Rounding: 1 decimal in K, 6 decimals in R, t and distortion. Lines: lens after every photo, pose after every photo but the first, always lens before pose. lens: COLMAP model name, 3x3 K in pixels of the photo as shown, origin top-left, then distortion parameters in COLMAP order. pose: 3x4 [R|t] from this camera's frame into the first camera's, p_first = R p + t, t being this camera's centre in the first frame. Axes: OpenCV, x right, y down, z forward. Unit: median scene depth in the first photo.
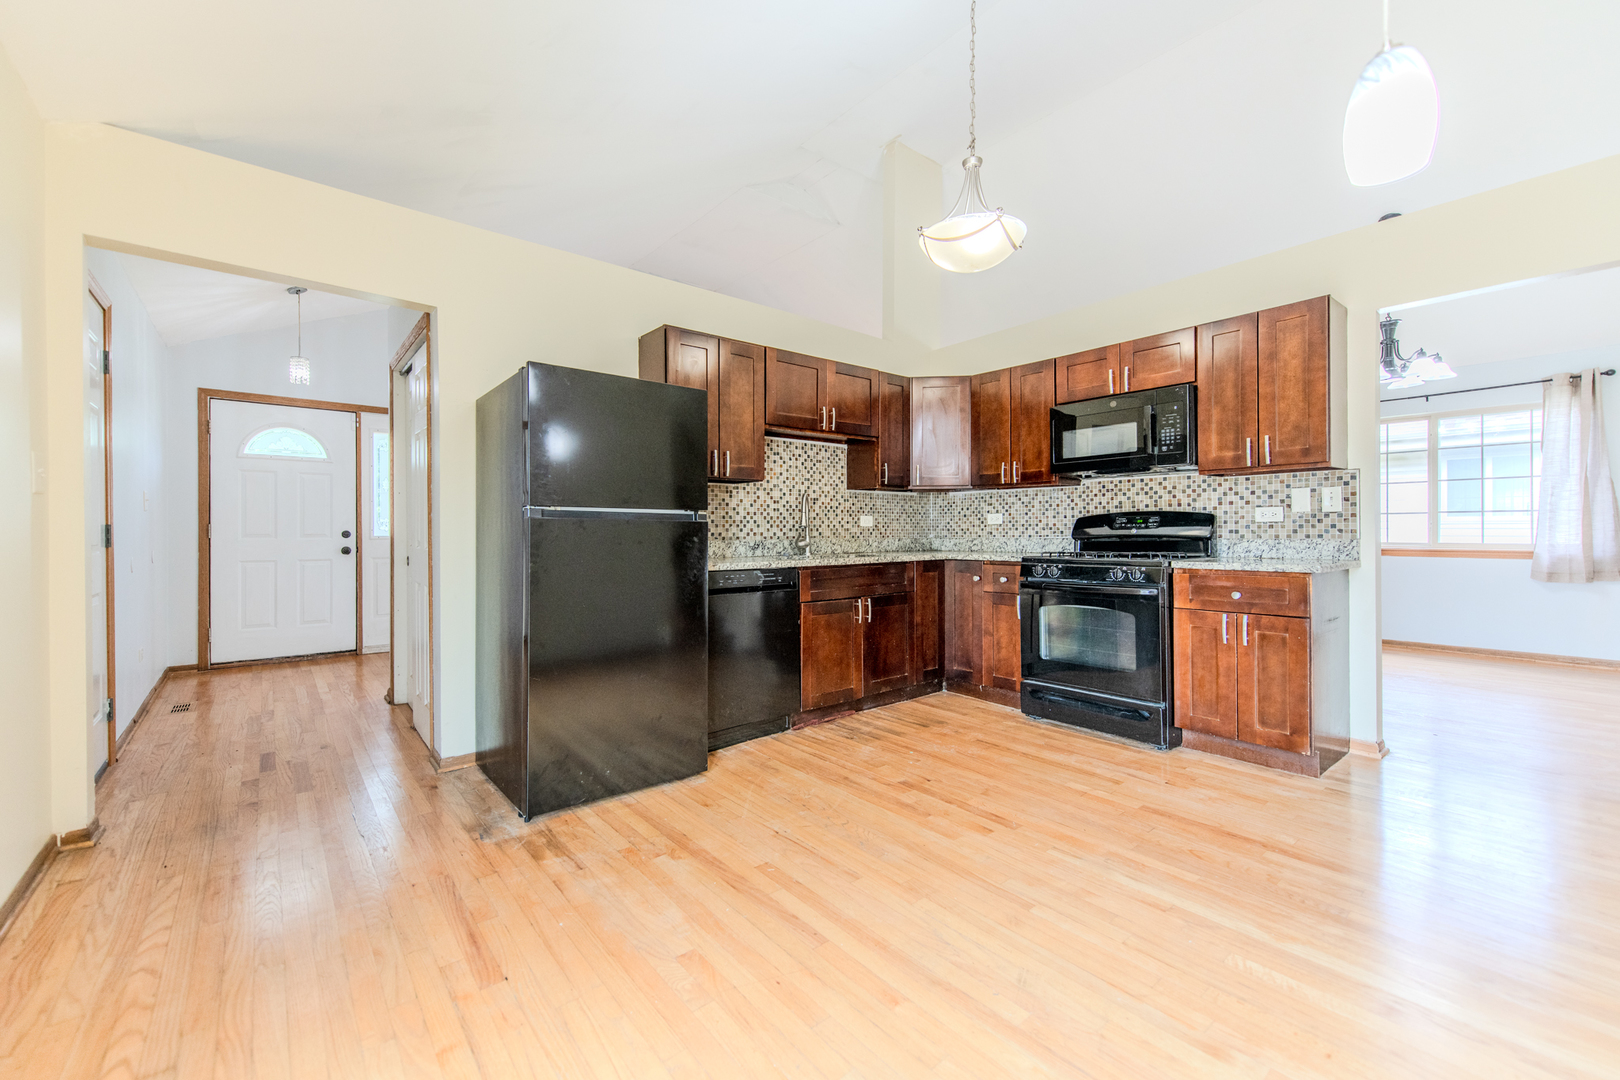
lens RADIAL K [[654.5, 0, 808.8], [0, 654.5, 532.0], [0, 0, 1]] dist [0.001834, -0.000173]
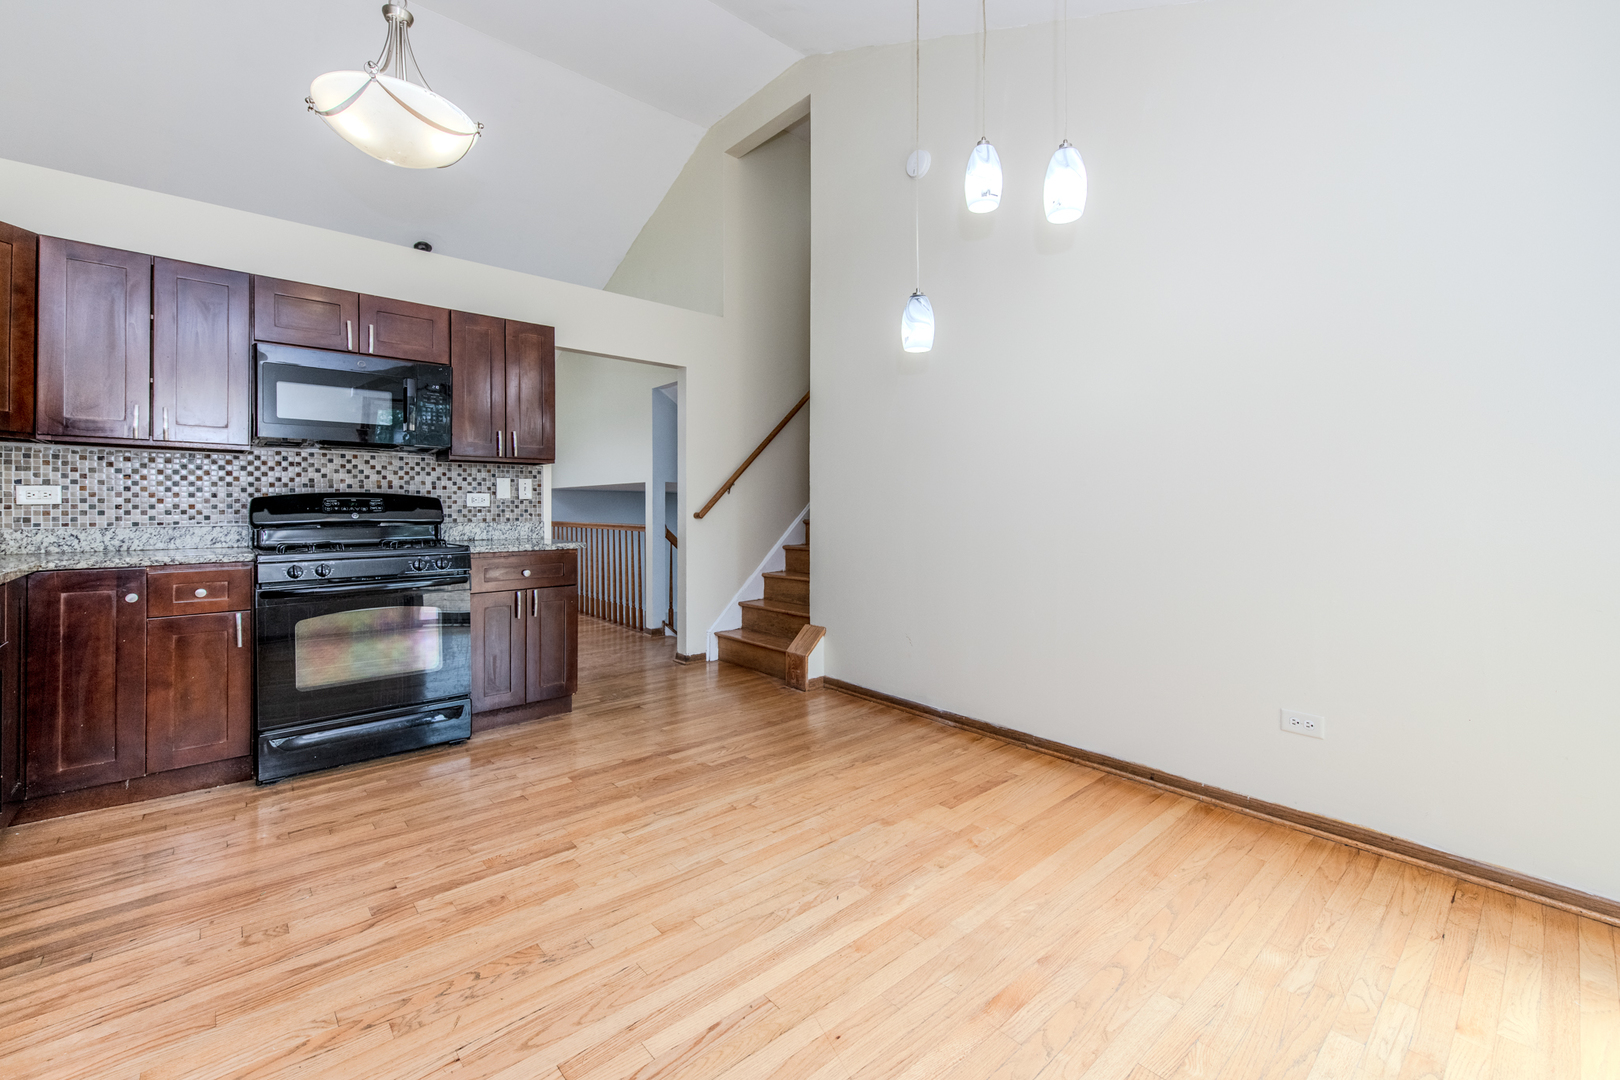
lens RADIAL K [[659.1, 0, 815.4], [0, 659.1, 506.9], [0, 0, 1]] dist [0.000965, -0.000056]
pose [[-0.039401, 0.004969, 0.999211, -0.379139], [-0.001272, 0.999987, -0.005023, -0.009332], [-0.999223, -0.001469, -0.039394, 0.430444]]
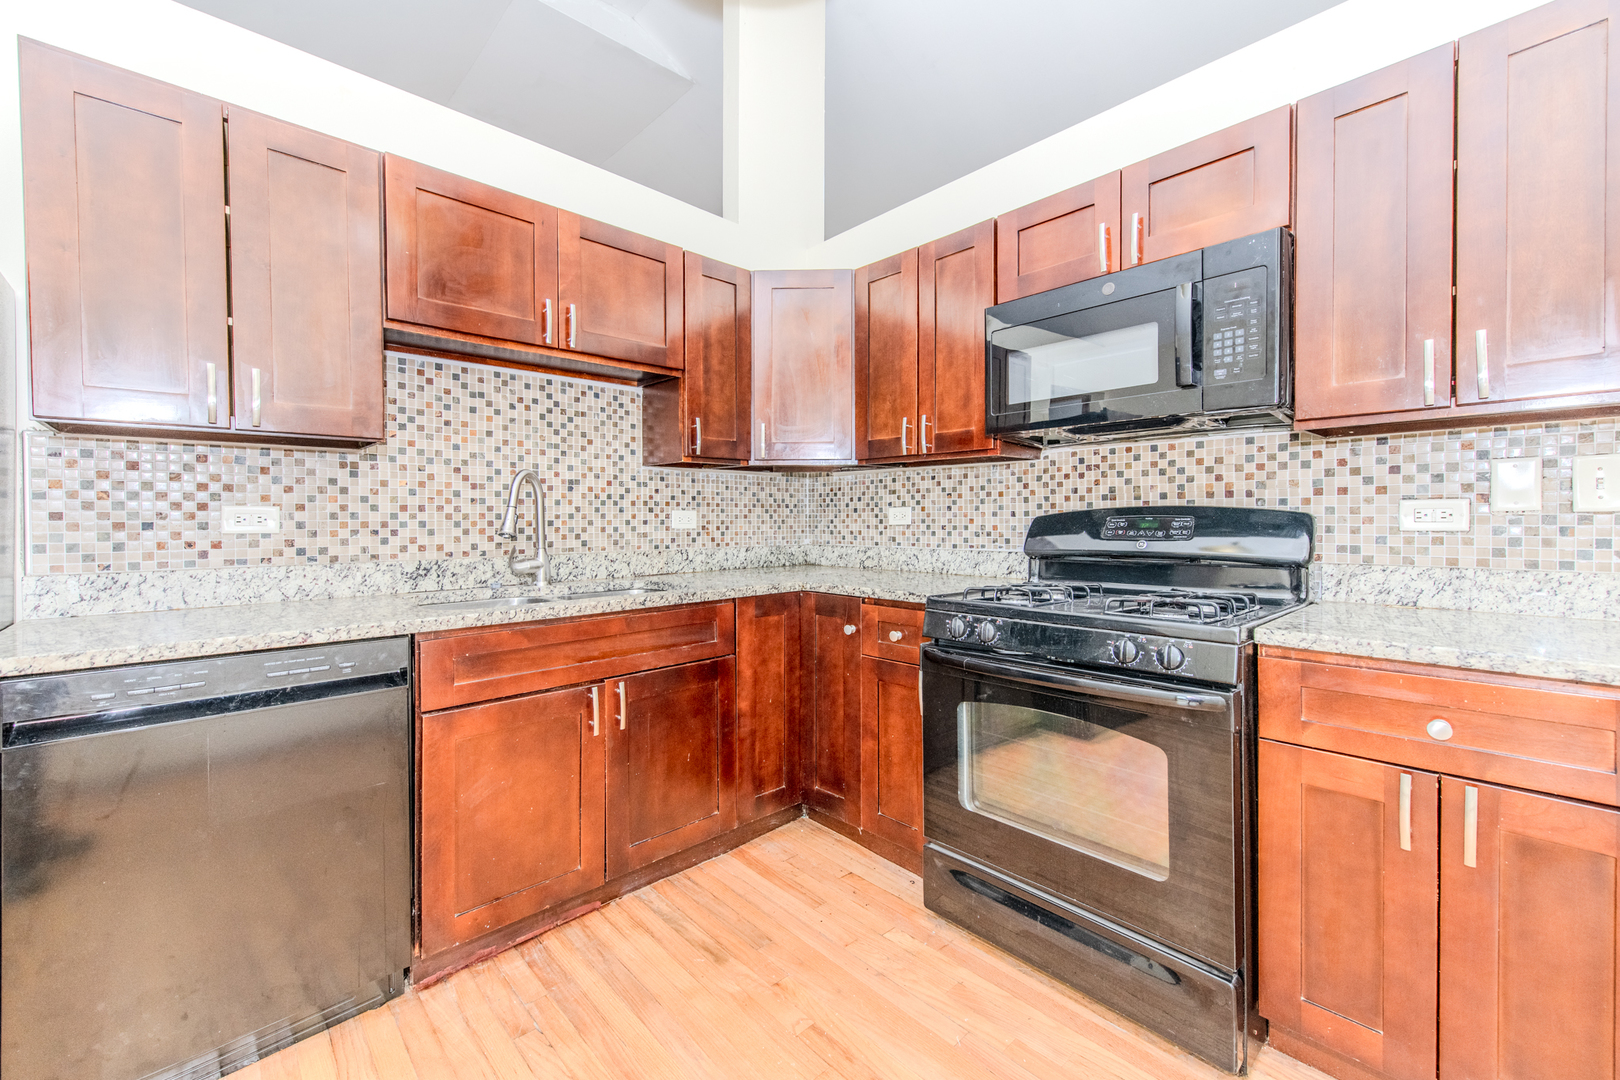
lens RADIAL K [[639.4, 0, 801.7], [0, 639.4, 526.8], [0, 0, 1]] dist [-0.000405, -0.000579]
pose [[0.998892, 0.000746, 0.047055, 0.201721], [-0.001342, 0.999919, 0.012635, -0.021339], [-0.047042, -0.012684, 0.998812, 0.503024]]
